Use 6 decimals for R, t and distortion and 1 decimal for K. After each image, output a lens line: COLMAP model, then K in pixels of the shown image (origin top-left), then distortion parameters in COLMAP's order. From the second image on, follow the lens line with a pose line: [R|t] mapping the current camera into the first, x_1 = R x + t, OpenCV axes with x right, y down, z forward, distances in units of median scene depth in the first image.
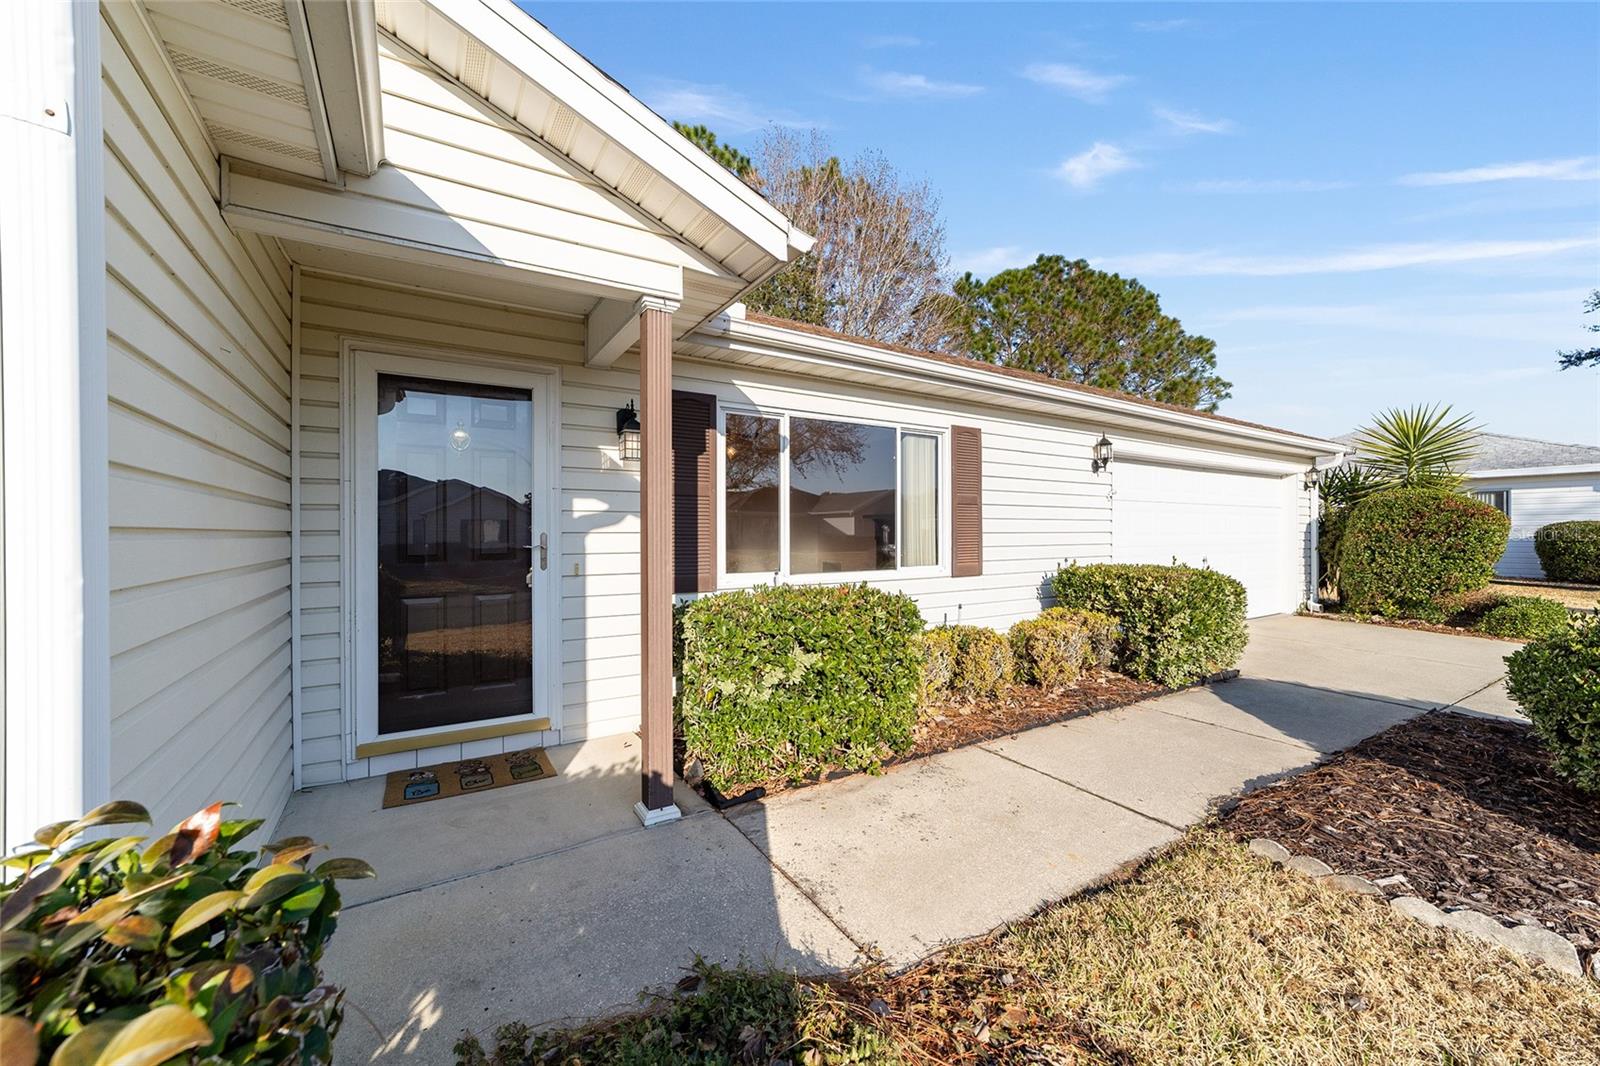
lens RADIAL K [[615.7, 0, 794.6], [0, 615.7, 535.3], [0, 0, 1]] dist [-0.012421, 0.007138]
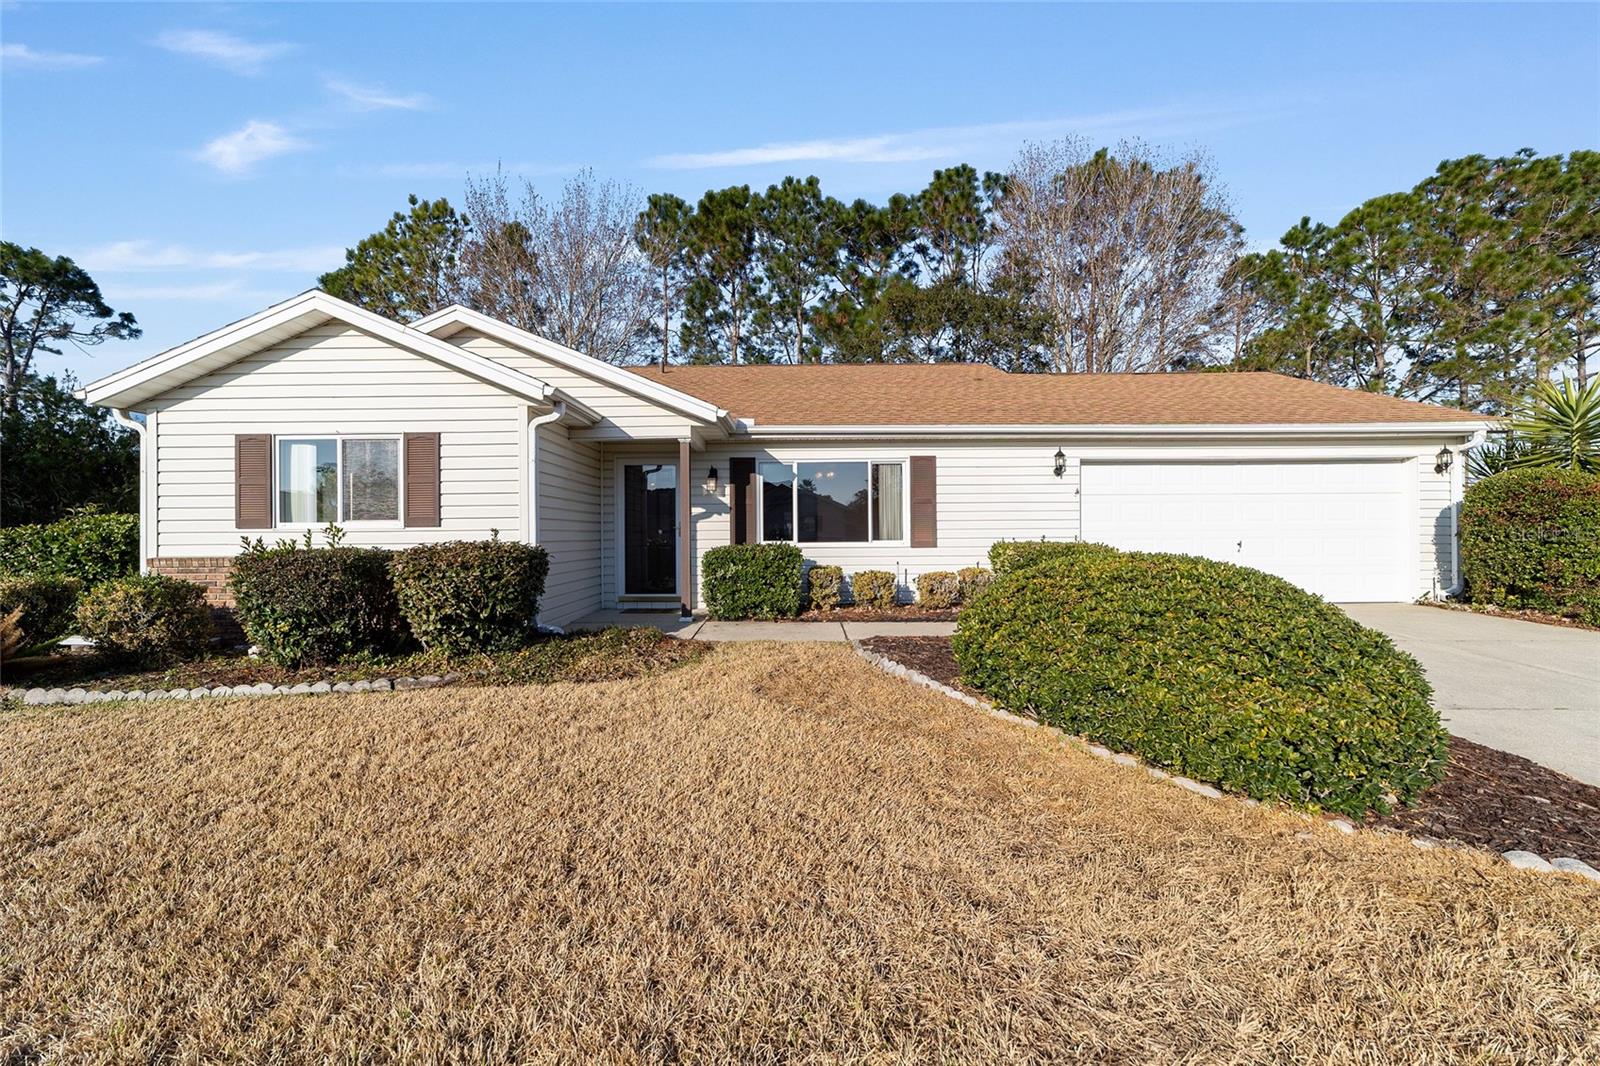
lens RADIAL K [[615.7, 0, 789.5], [0, 615.7, 535.9], [0, 0, 1]] dist [-0.012421, 0.007138]
pose [[0.847887, -0.001022, -0.530177, 0.710326], [0.002471, 0.999995, 0.002023, 0.026902], [0.530172, -0.003025, 0.847885, -0.484451]]
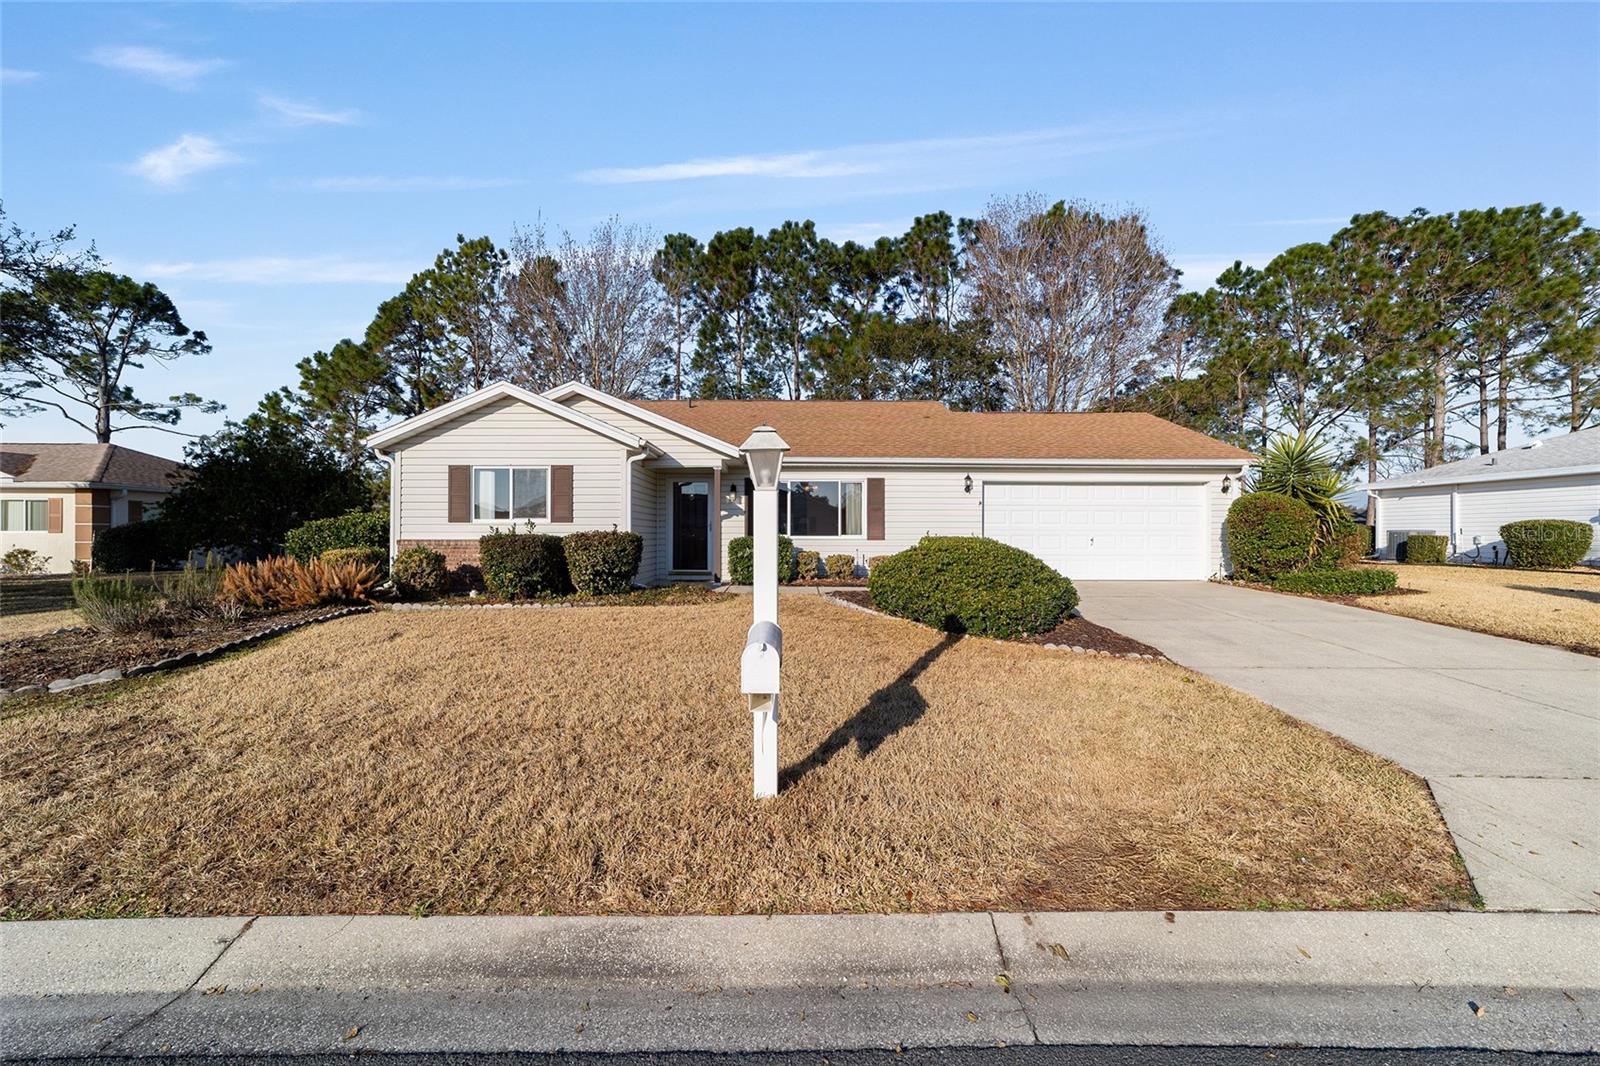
lens RADIAL K [[615.7, 0, 790.9], [0, 615.7, 533.0], [0, 0, 1]] dist [-0.012421, 0.007138]
pose [[0.851568, 0.003766, -0.524230, 1.060251], [-0.006702, 0.999971, -0.003703, 0.042753], [0.524201, 0.006666, 0.851568, -1.033156]]
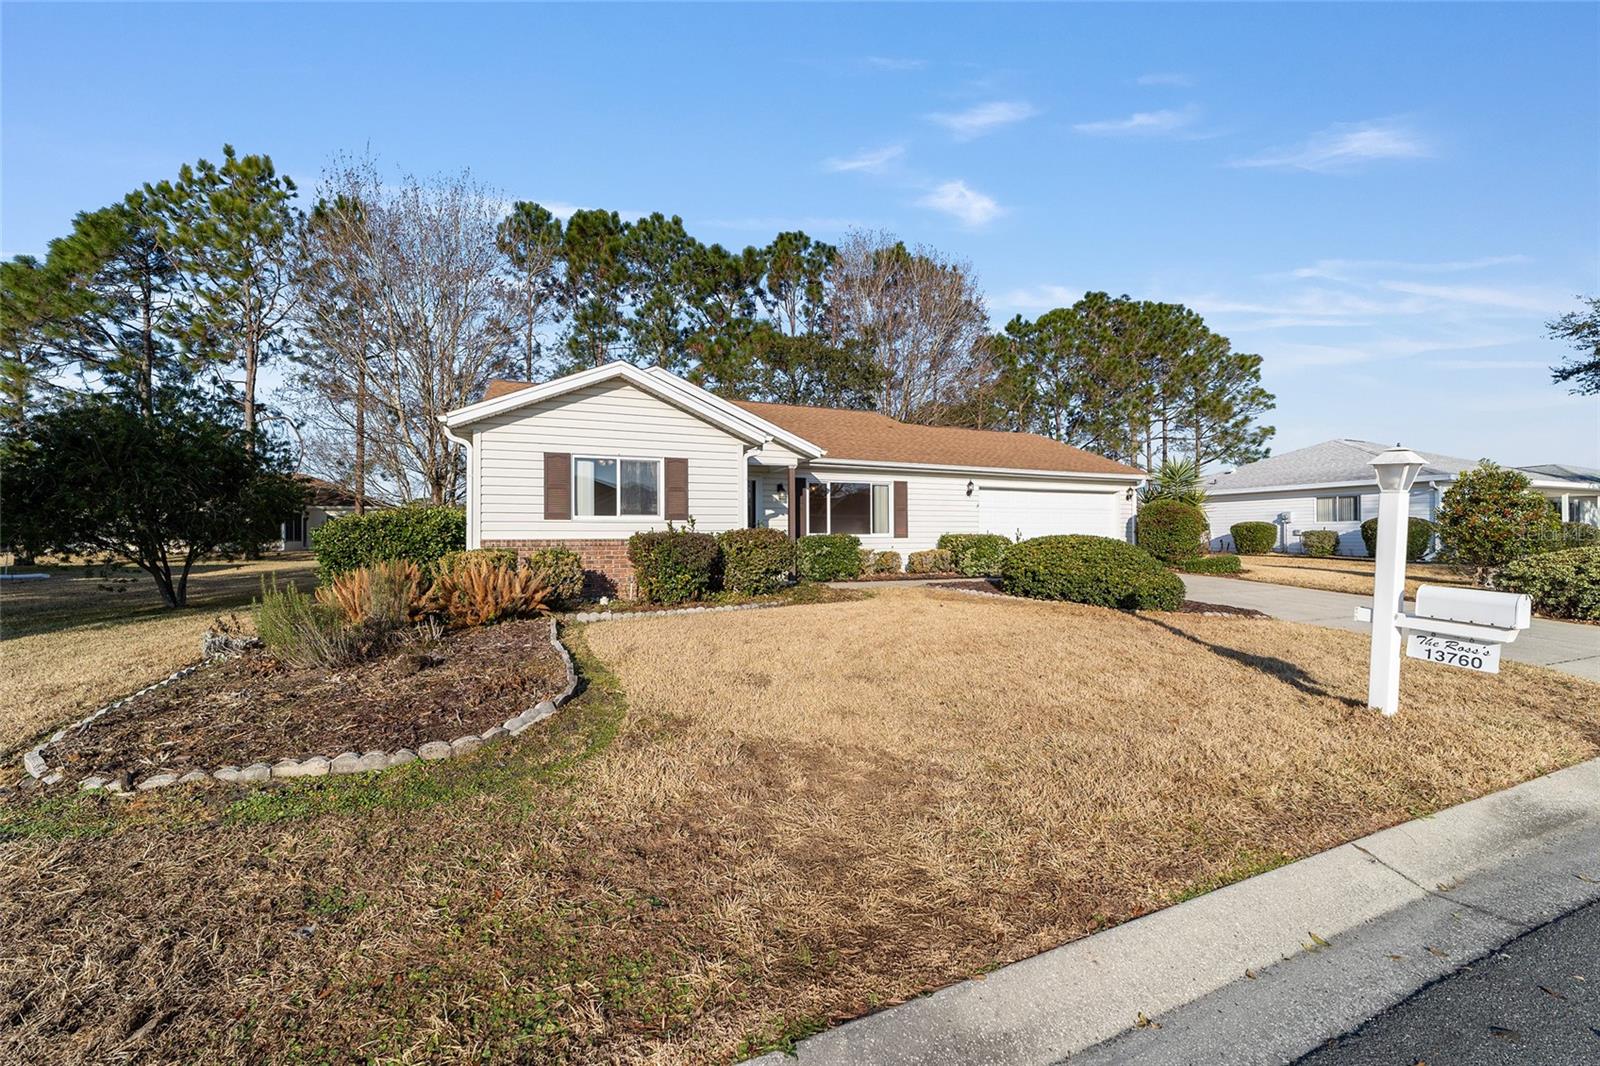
lens RADIAL K [[615.7, 0, 794.8], [0, 615.7, 535.0], [0, 0, 1]] dist [-0.012421, 0.007138]
pose [[0.987740, -0.002331, -0.156090, 0.204180], [0.001334, 0.999978, -0.006490, 0.059795], [0.156102, 0.006202, 0.987722, -1.407994]]
